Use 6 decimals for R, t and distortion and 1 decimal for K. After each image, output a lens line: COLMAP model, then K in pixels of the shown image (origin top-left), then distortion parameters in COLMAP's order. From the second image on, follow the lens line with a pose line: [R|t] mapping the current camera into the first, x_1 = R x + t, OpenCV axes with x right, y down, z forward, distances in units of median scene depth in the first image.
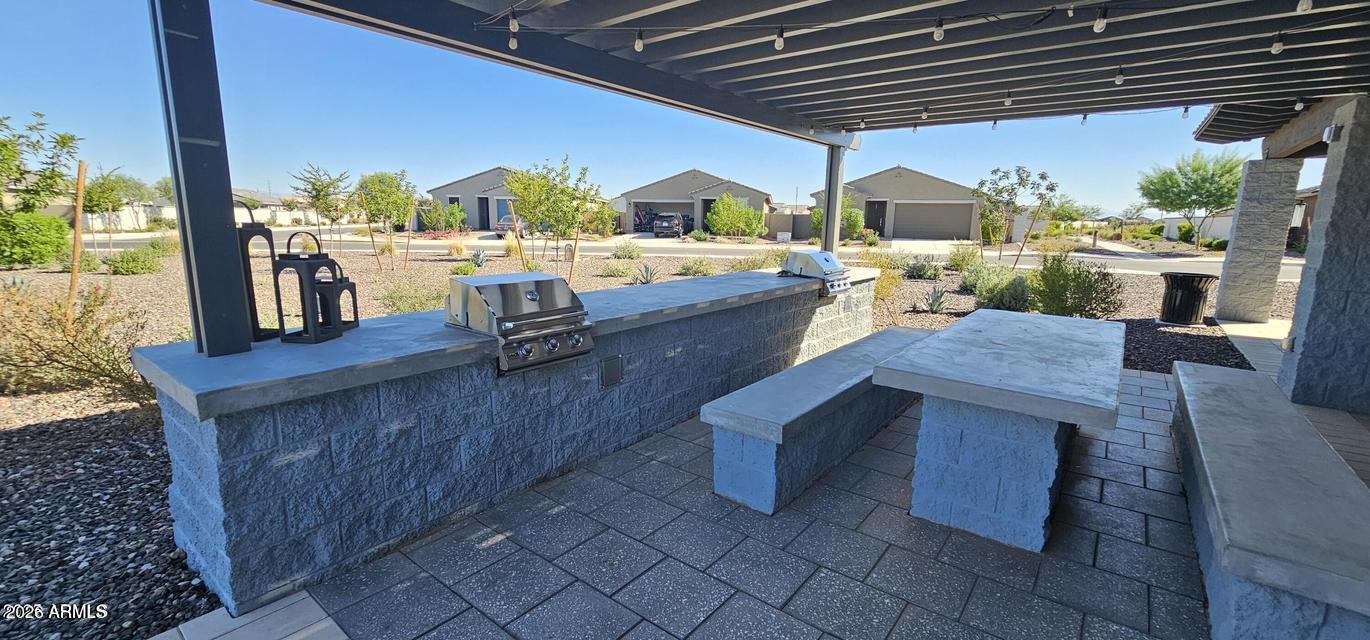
lens RADIAL K [[556.7, 0, 678.2], [0, 556.7, 325.7], [0, 0, 1]] dist [-0.000587, 0.000483]
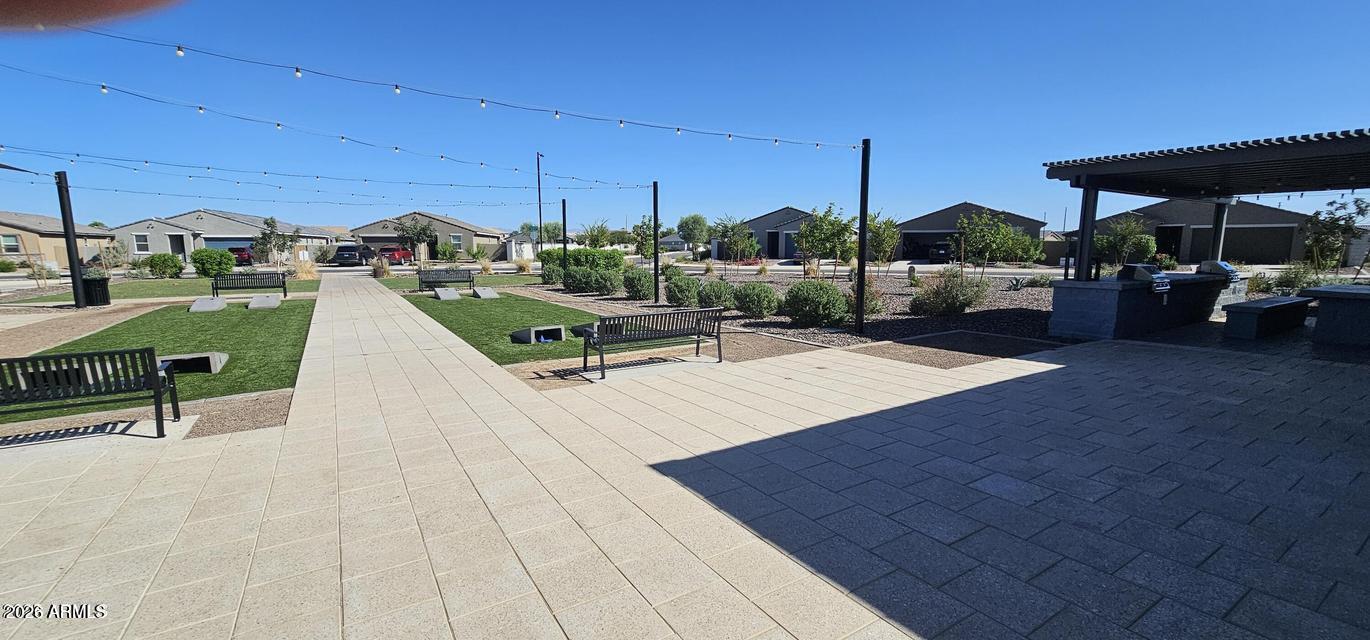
lens RADIAL K [[556.7, 0, 678.2], [0, 556.7, 325.7], [0, 0, 1]] dist [-0.000587, 0.000483]
pose [[0.942354, 0.031991, -0.333086, -0.150974], [-0.049183, 0.997850, -0.043308, 0.046488], [0.330984, 0.057193, 0.941901, -0.251753]]
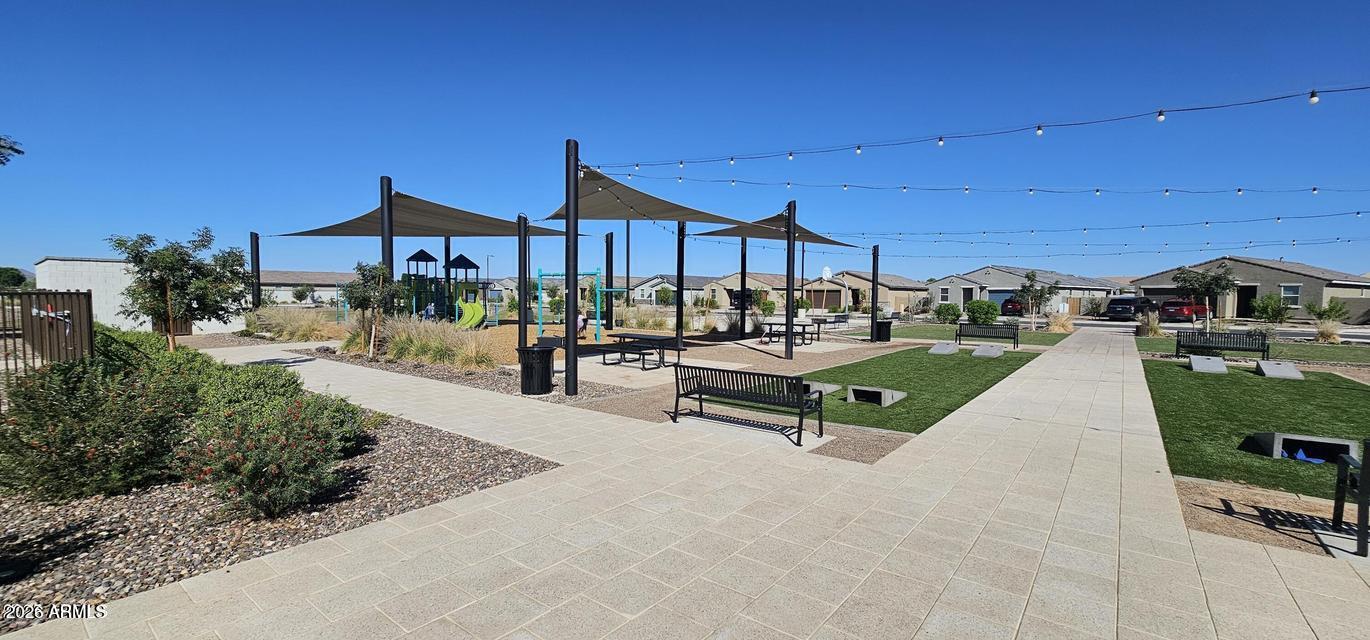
lens RADIAL K [[556.7, 0, 678.2], [0, 556.7, 325.7], [0, 0, 1]] dist [-0.000587, 0.000483]
pose [[0.000546, 0.041028, -0.999158, -0.137855], [-0.197988, 0.979384, 0.040108, 0.037057], [0.980204, 0.197799, 0.008657, -0.212554]]
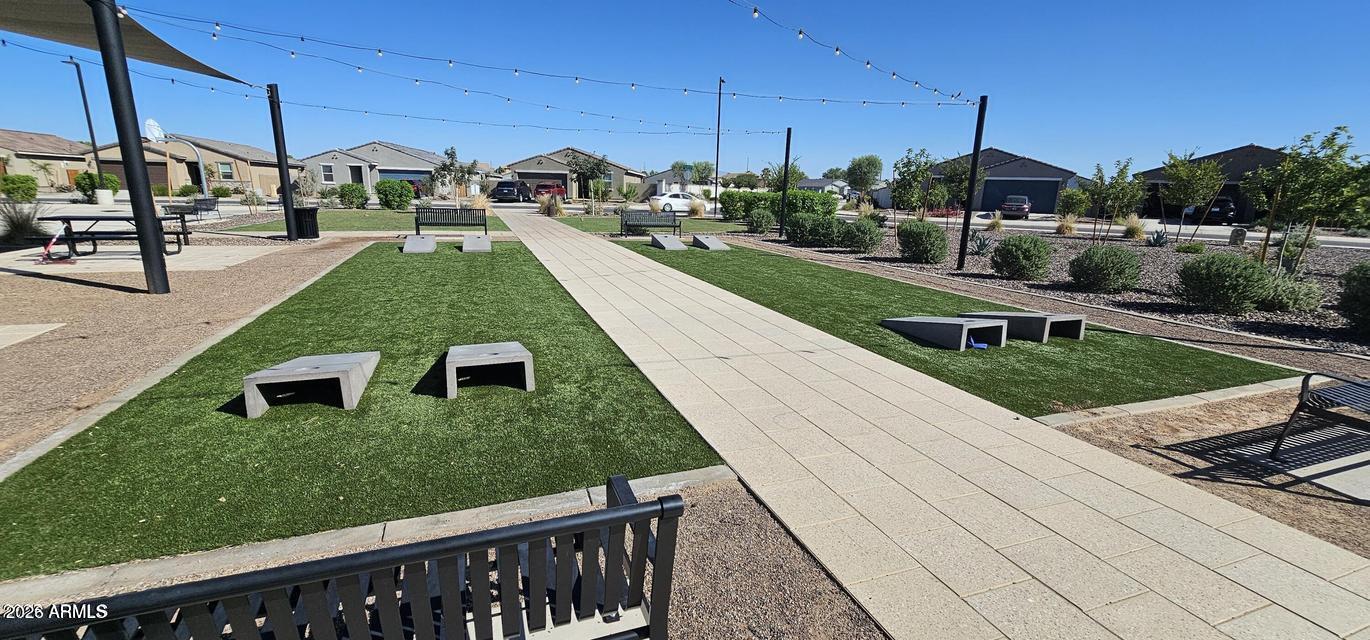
lens RADIAL K [[556.7, 0, 678.2], [0, 556.7, 325.7], [0, 0, 1]] dist [-0.000587, 0.000483]
pose [[0.854678, 0.133626, -0.501666, -0.291085], [-0.114413, 0.991030, 0.069052, 0.038545], [0.506394, -0.001620, 0.862301, -0.201468]]
